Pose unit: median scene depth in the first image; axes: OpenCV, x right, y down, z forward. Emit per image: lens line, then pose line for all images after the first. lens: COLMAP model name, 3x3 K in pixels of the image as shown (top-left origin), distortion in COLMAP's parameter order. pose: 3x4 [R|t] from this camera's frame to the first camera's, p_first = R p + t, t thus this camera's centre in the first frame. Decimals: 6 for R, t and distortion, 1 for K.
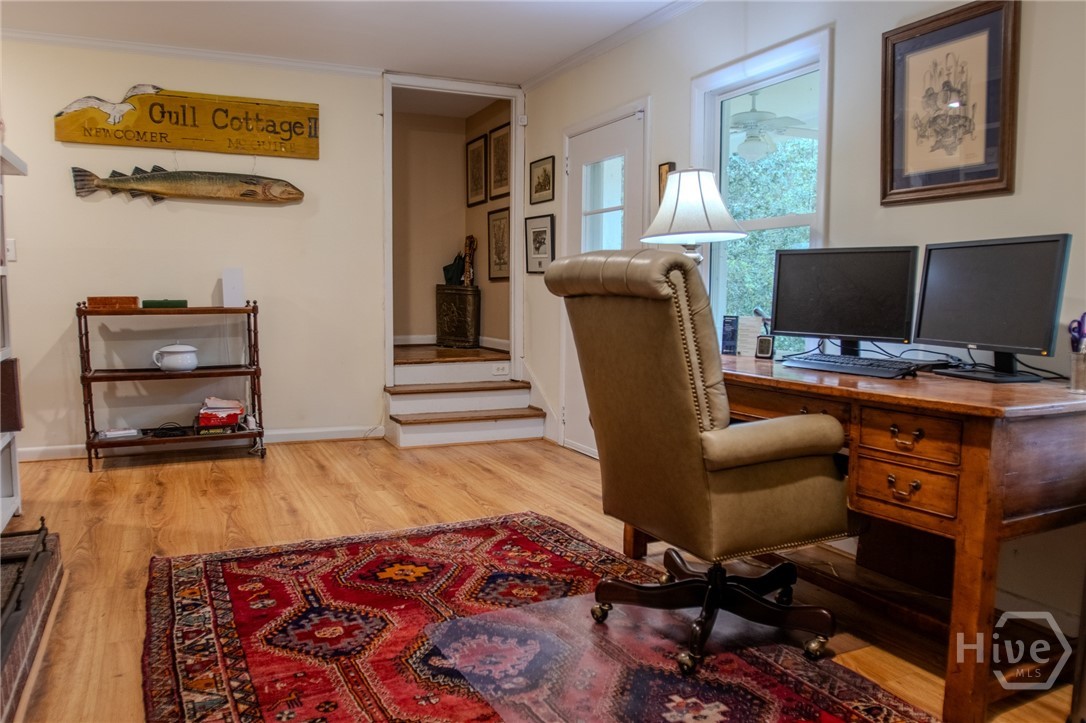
lens RADIAL K [[811.8, 0, 538.7], [0, 811.8, 367.4], [0, 0, 1]] dist [-0.086198, 0.033340]
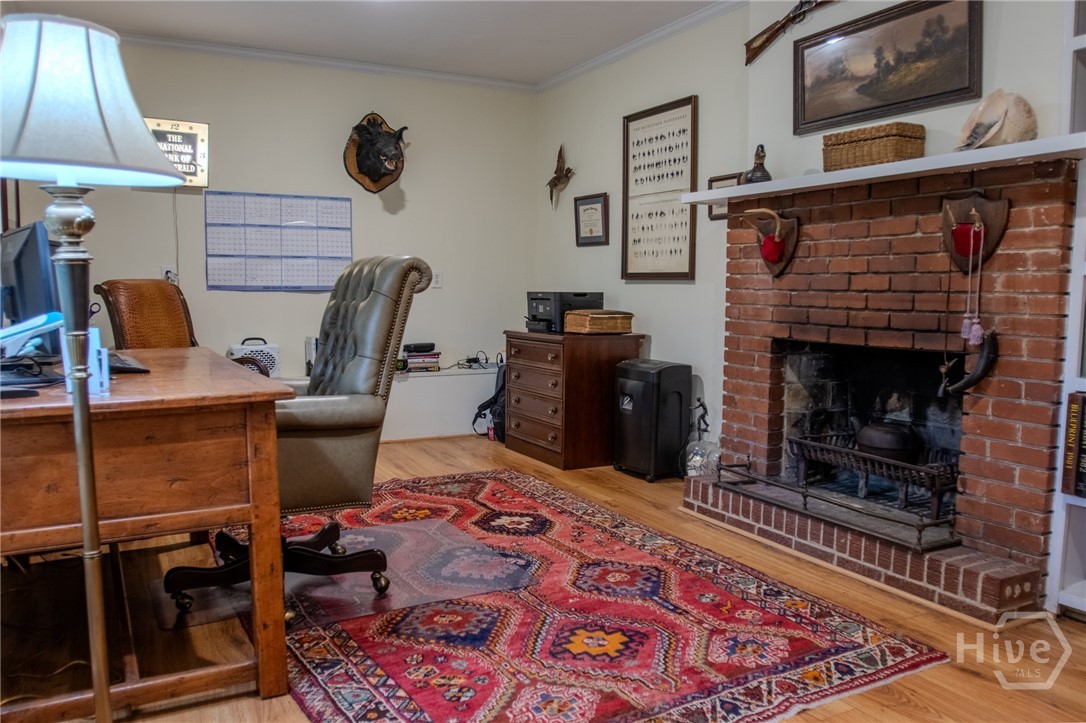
lens RADIAL K [[811.8, 0, 537.0], [0, 811.8, 364.9], [0, 0, 1]] dist [-0.086198, 0.033340]
pose [[-0.999096, -0.005838, -0.042118, -0.081183], [-0.013664, 0.982074, 0.187998, -0.183510], [0.040266, 0.188403, -0.981266, 1.917912]]
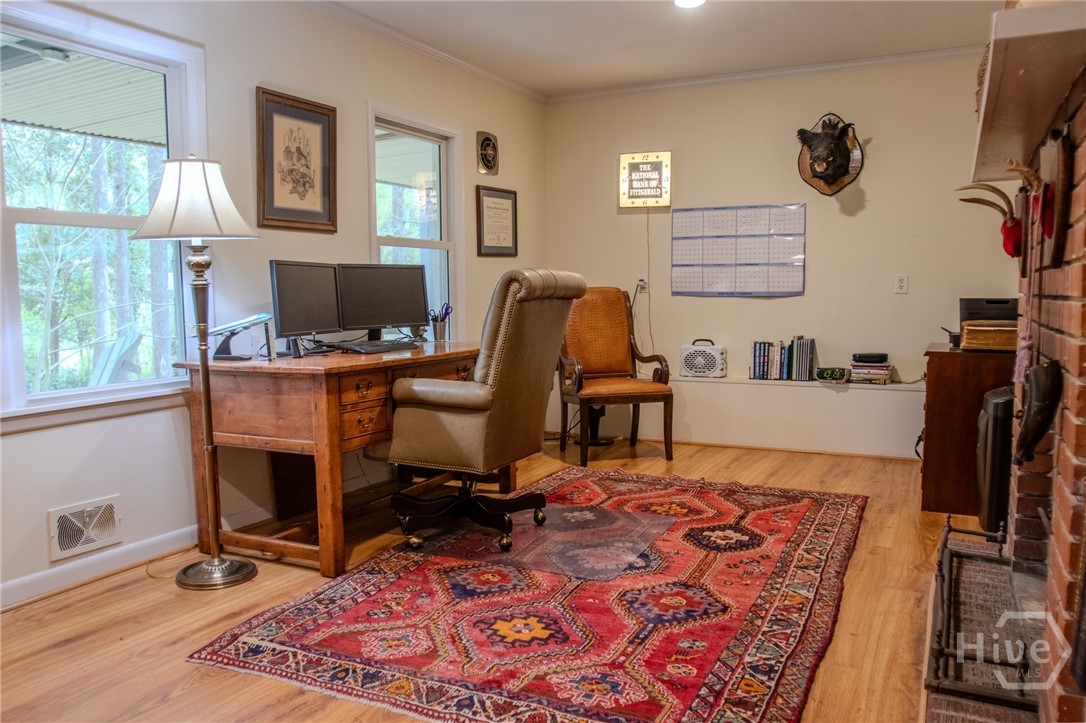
lens RADIAL K [[811.8, 0, 539.0], [0, 811.8, 365.2], [0, 0, 1]] dist [-0.086198, 0.033340]
pose [[-0.608526, -0.070752, 0.790373, -0.922098], [0.079963, 0.985480, 0.149783, -0.162388], [-0.789495, 0.154347, -0.594033, 1.606501]]
